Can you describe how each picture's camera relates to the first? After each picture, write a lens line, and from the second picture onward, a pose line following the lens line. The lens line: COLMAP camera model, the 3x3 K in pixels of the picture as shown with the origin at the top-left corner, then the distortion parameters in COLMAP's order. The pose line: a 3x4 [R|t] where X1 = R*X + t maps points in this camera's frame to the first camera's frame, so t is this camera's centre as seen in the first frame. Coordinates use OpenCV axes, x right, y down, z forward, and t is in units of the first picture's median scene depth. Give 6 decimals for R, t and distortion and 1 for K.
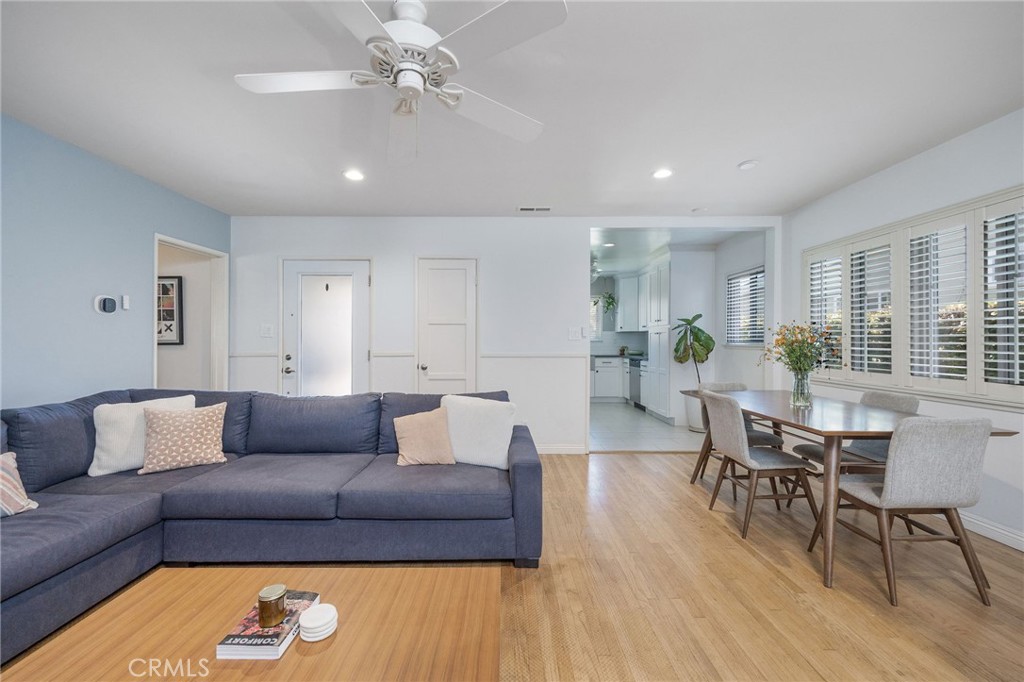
lens RADIAL K [[407.0, 0, 507.0], [0, 407.0, 338.0], [0, 0, 1]] dist [0.001730, 0.000112]
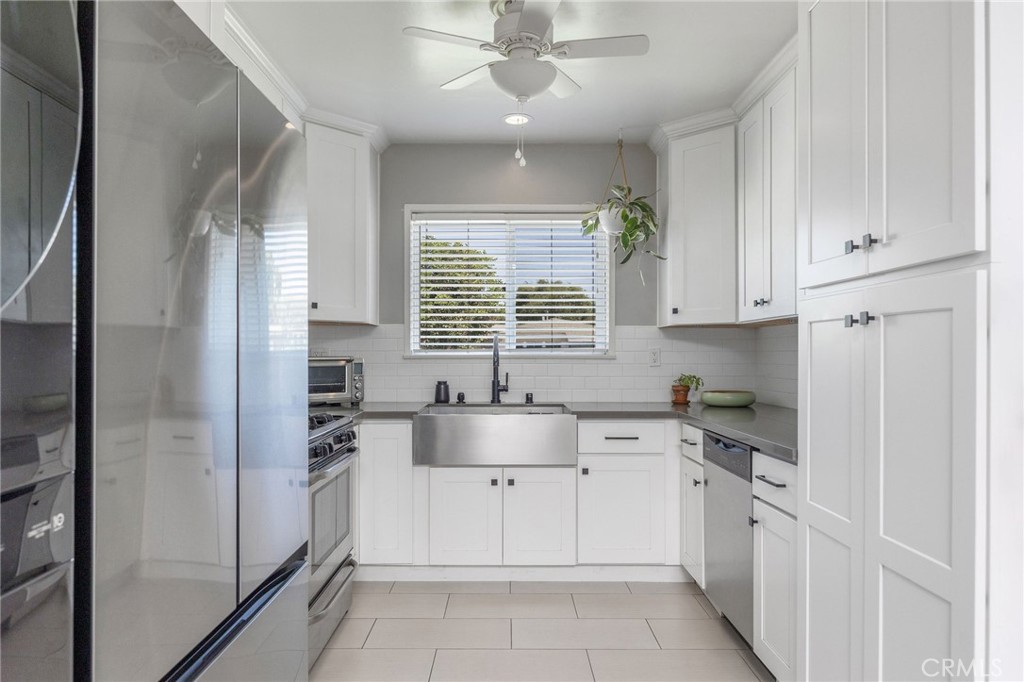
lens RADIAL K [[660.4, 0, 512.0], [0, 660.4, 341.0], [0, 0, 1]] dist [0.001913, -0.000013]
pose [[0.999985, 0.005116, 0.001990, 0.479955], [-0.005096, 0.999938, -0.009935, 0.001526], [-0.002040, 0.009925, 0.999949, 1.568002]]
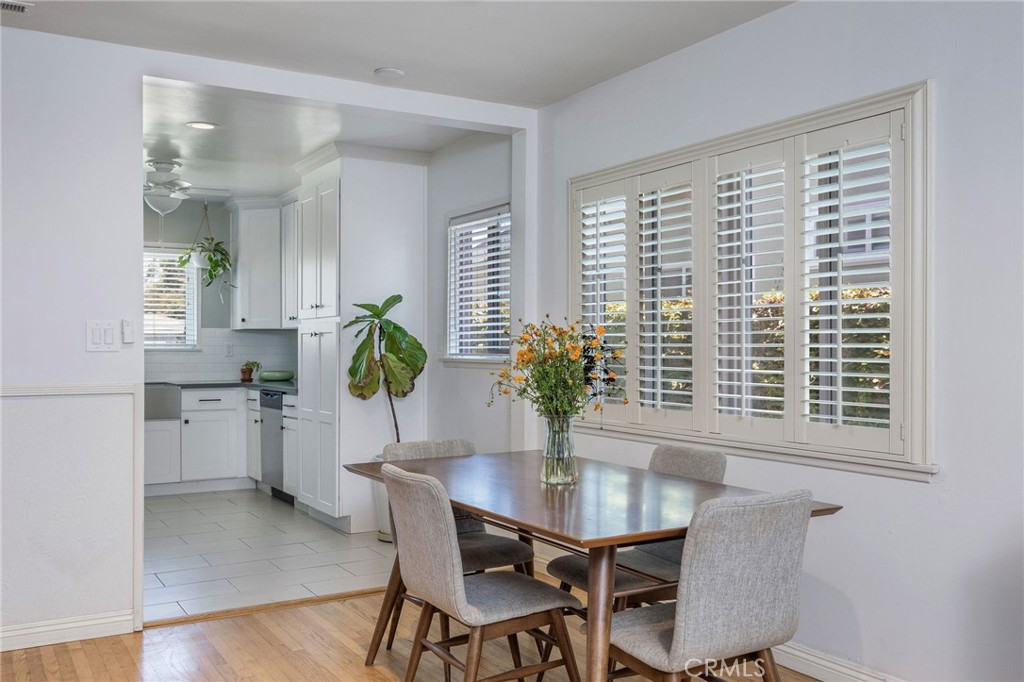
lens RADIAL K [[895.9, 0, 512.0], [0, 895.9, 341.0], [0, 0, 1]] dist [-0.003133, 0.000068]
pose [[0.855595, 0.002522, 0.517639, 0.080278], [-0.002767, 0.999996, -0.000299, -0.008919], [-0.517638, -0.001176, 0.855599, 0.064273]]
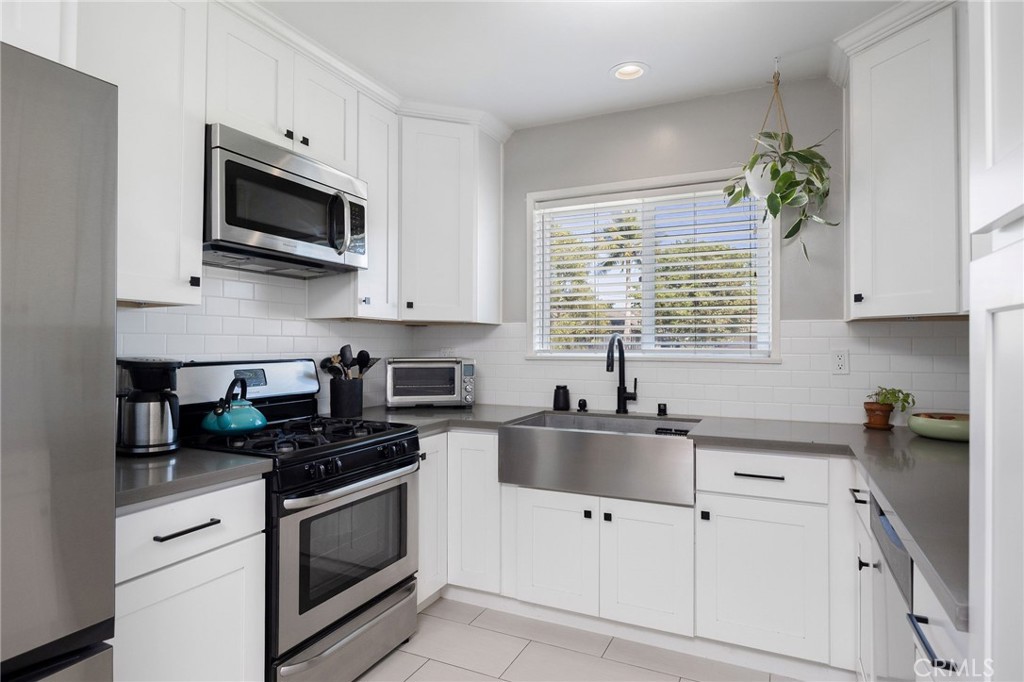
lens RADIAL K [[567.8, 0, 508.8], [0, 567.8, 334.1], [0, 0, 1]] dist [-0.000700, 0.000536]
pose [[0.897472, -0.000782, -0.441070, 0.719146], [-0.003301, 0.999959, -0.008489, -0.014533], [0.441059, 0.009074, 0.897432, 1.955839]]
